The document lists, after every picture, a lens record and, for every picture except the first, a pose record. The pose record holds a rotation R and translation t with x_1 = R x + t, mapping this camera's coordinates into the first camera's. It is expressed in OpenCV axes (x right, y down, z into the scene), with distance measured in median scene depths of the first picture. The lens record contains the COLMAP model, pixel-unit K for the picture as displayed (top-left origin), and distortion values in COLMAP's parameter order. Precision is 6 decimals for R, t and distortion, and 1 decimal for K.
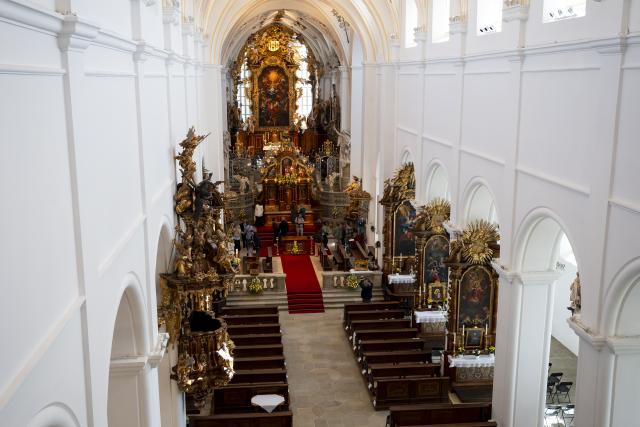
lens RADIAL K [[625.8, 0, 320.0], [0, 625.8, 213.5], [0, 0, 1]] dist [0.016371, 0.015200]
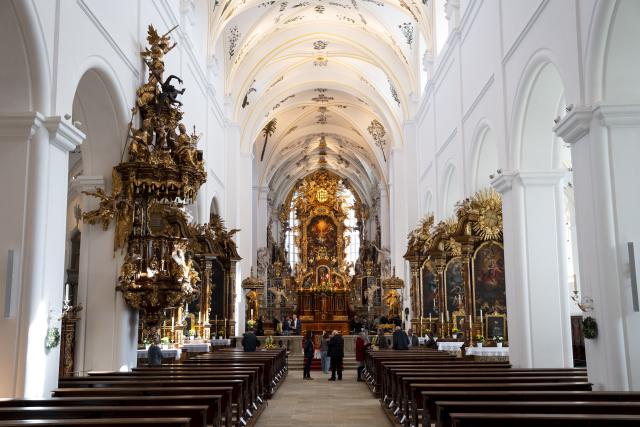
lens RADIAL K [[625.8, 0, 320.0], [0, 625.8, 213.5], [0, 0, 1]] dist [0.016371, 0.015200]
pose [[0.994879, -0.021761, -0.098707, 0.029451], [-0.009701, 0.951484, -0.307544, 0.096121], [0.100611, 0.306927, 0.946400, 0.037764]]
